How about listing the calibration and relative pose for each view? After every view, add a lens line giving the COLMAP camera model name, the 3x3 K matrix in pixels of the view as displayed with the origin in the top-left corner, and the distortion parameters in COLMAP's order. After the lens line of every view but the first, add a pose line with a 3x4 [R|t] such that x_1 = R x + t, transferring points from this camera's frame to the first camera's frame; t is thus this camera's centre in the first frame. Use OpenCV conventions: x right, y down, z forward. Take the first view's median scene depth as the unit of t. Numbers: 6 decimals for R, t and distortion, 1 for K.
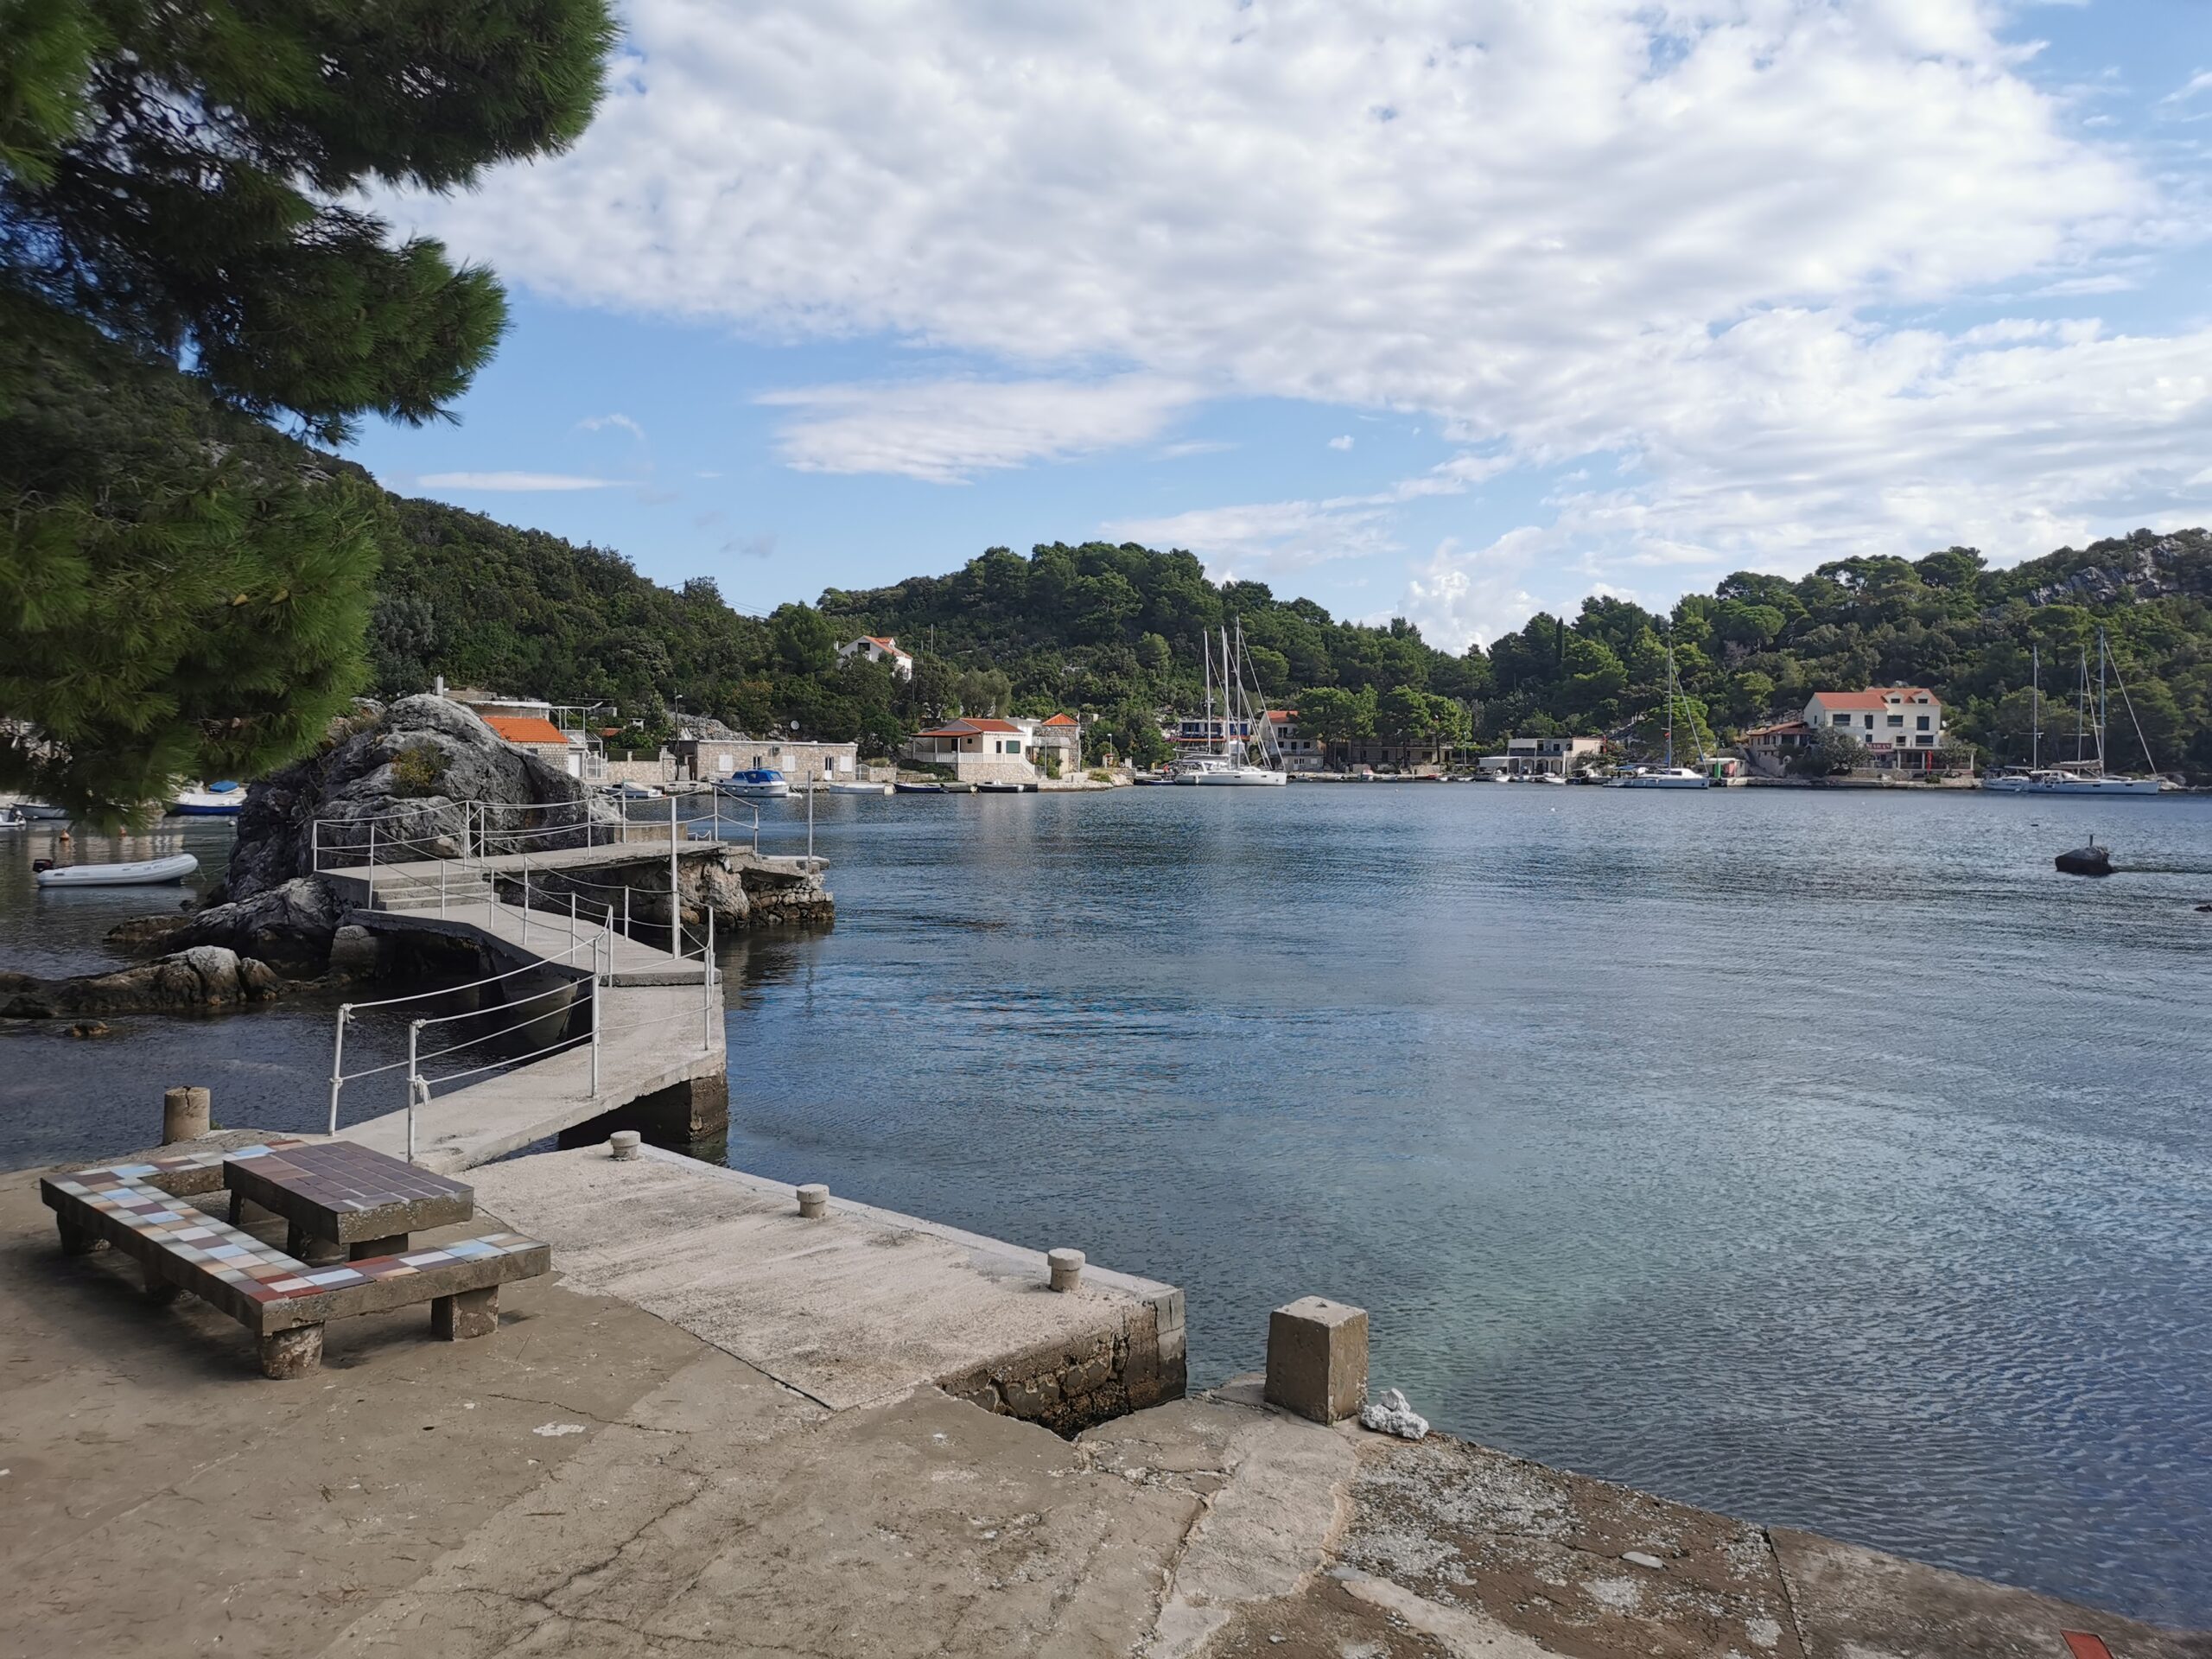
lens RADIAL K [[1731.6, 0, 1106.8], [0, 1731.6, 822.7], [0, 0, 1]] dist [0.048366, -0.009182]
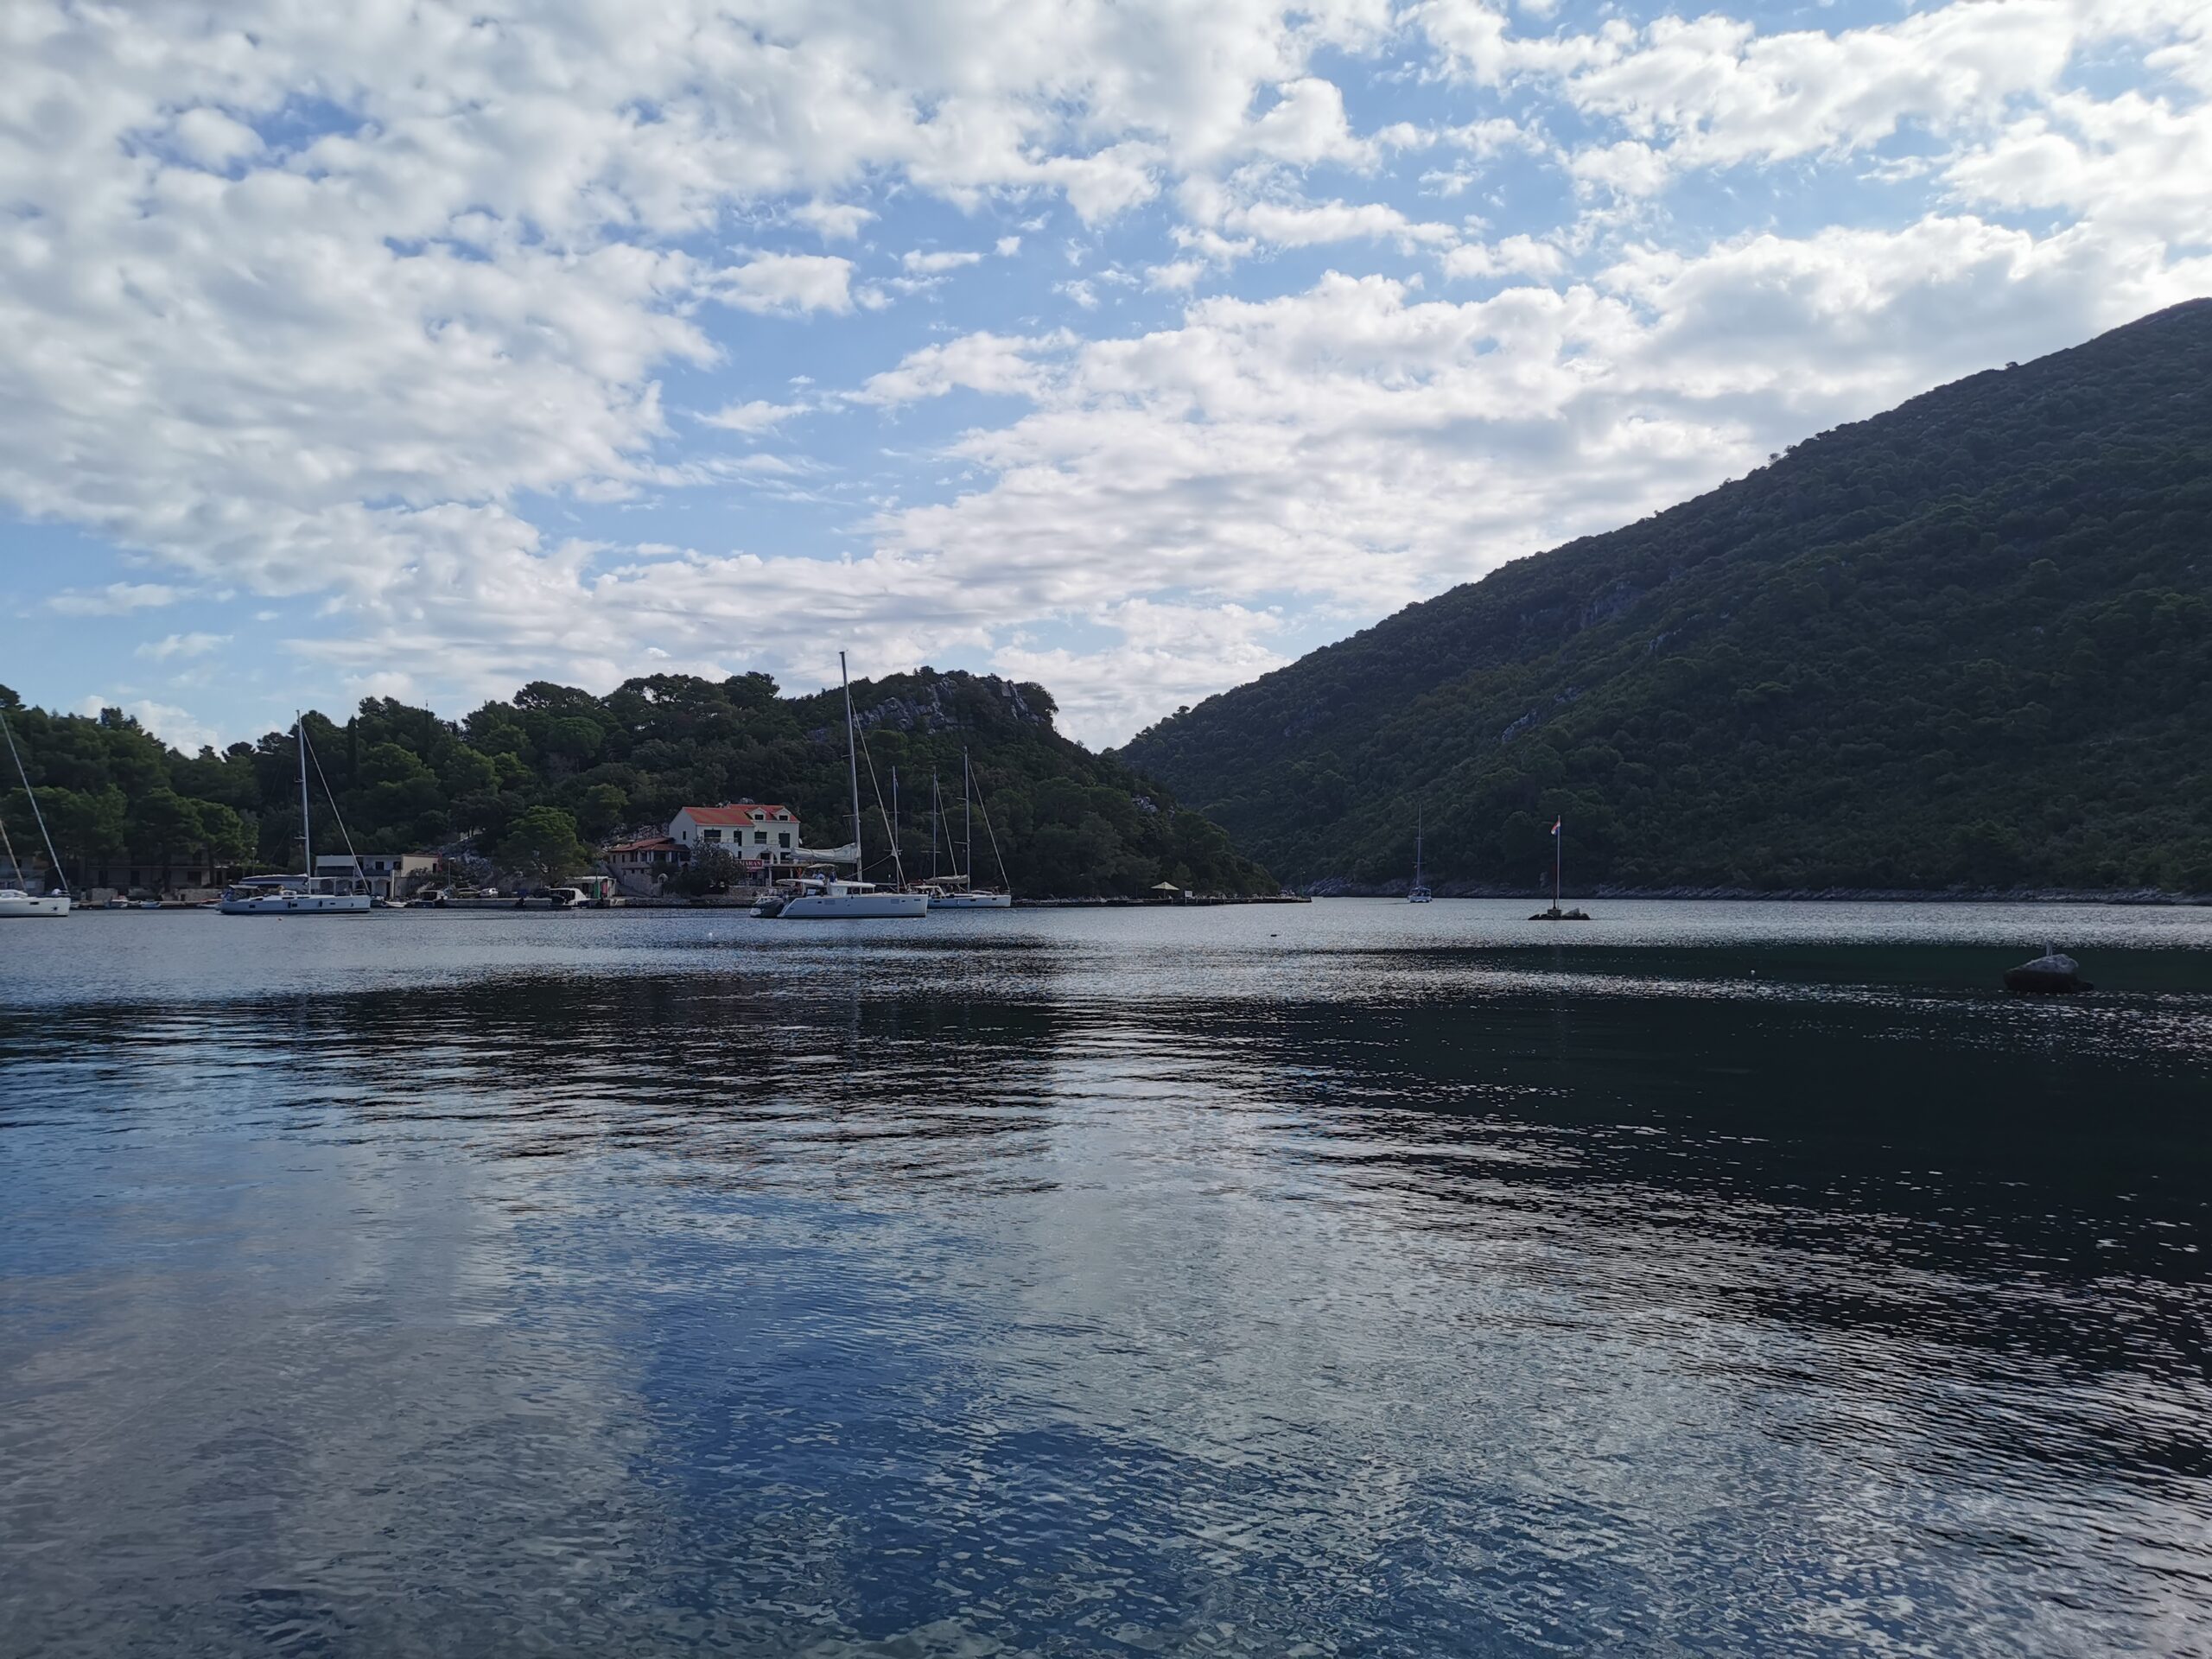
lens RADIAL K [[1731.6, 0, 1120.2], [0, 1731.6, 819.6], [0, 0, 1]] dist [0.048366, -0.009182]
pose [[0.738415, 0.017035, 0.674131, -0.045496], [0.032568, 0.997614, -0.060882, -0.002035], [-0.673560, 0.066911, 0.736098, 0.121279]]
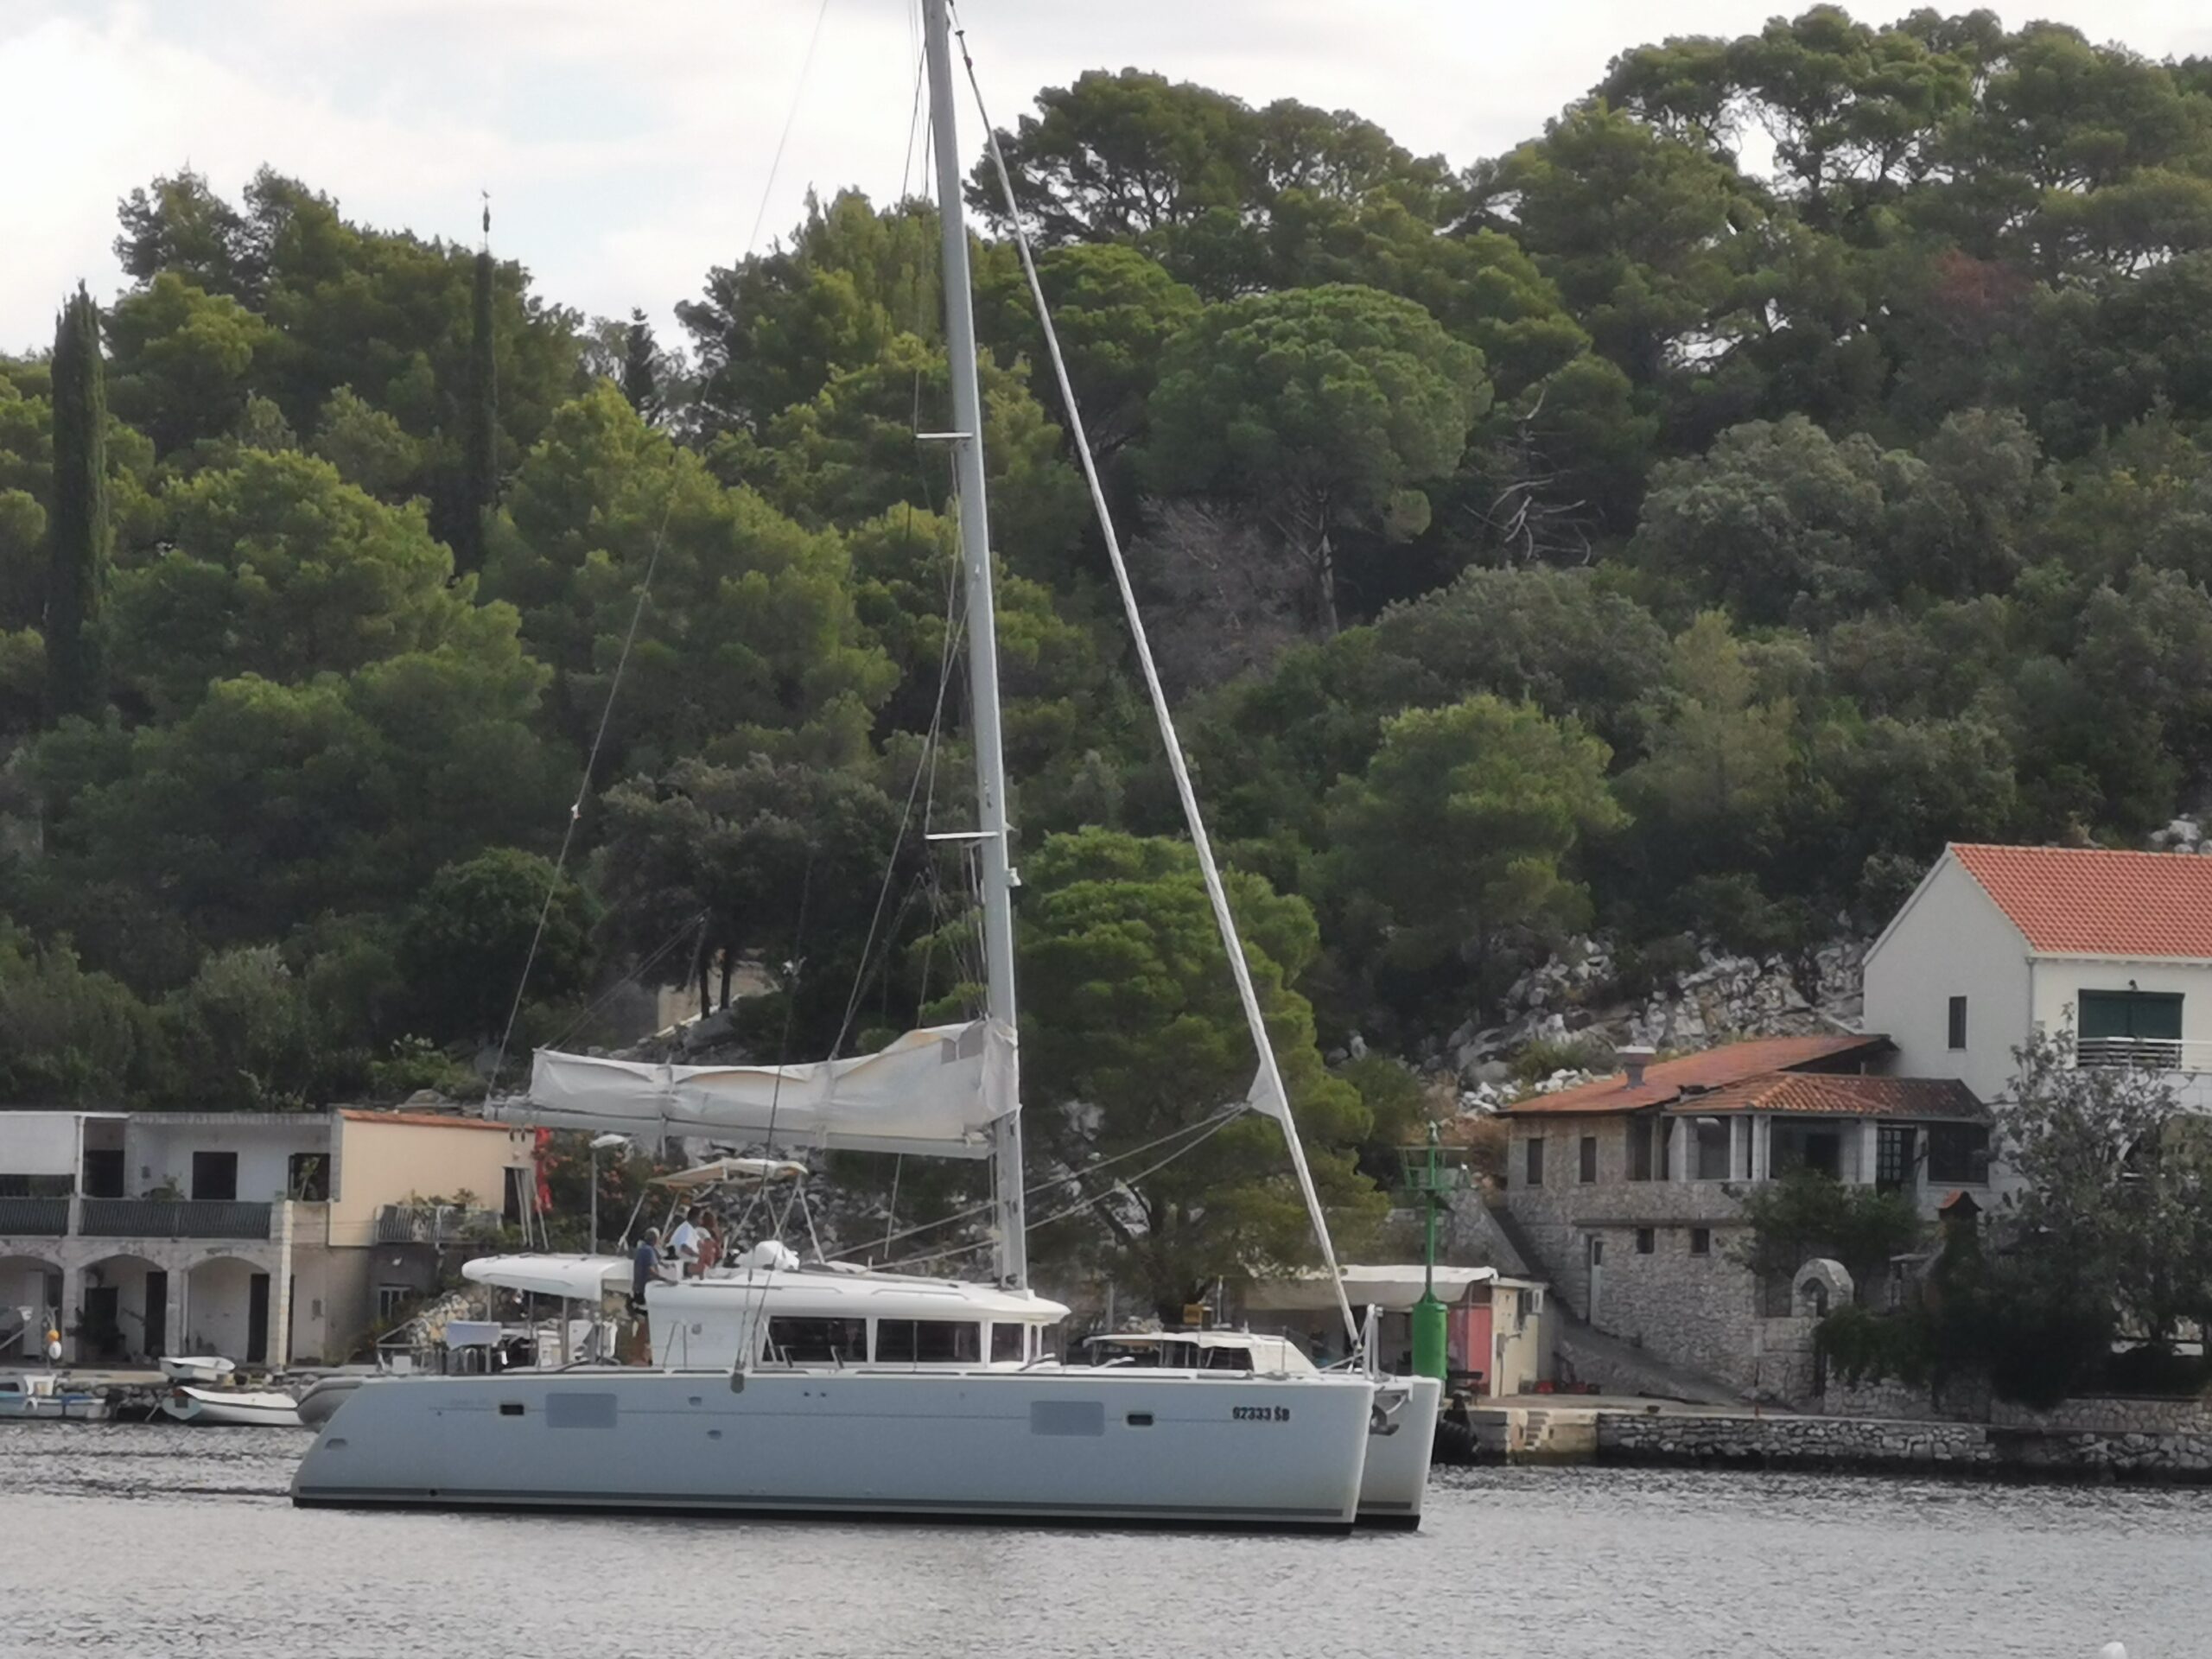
lens RADIAL K [[11023.8, 0, 1097.0], [0, 11023.8, 831.6], [0, 0, 1]] dist [0.671581, 0.000000]
pose [[0.914236, 0.030315, 0.404048, -0.040668], [0.000082, 0.997183, -0.075002, -0.002966], [-0.405183, 0.068603, 0.911658, 0.129676]]
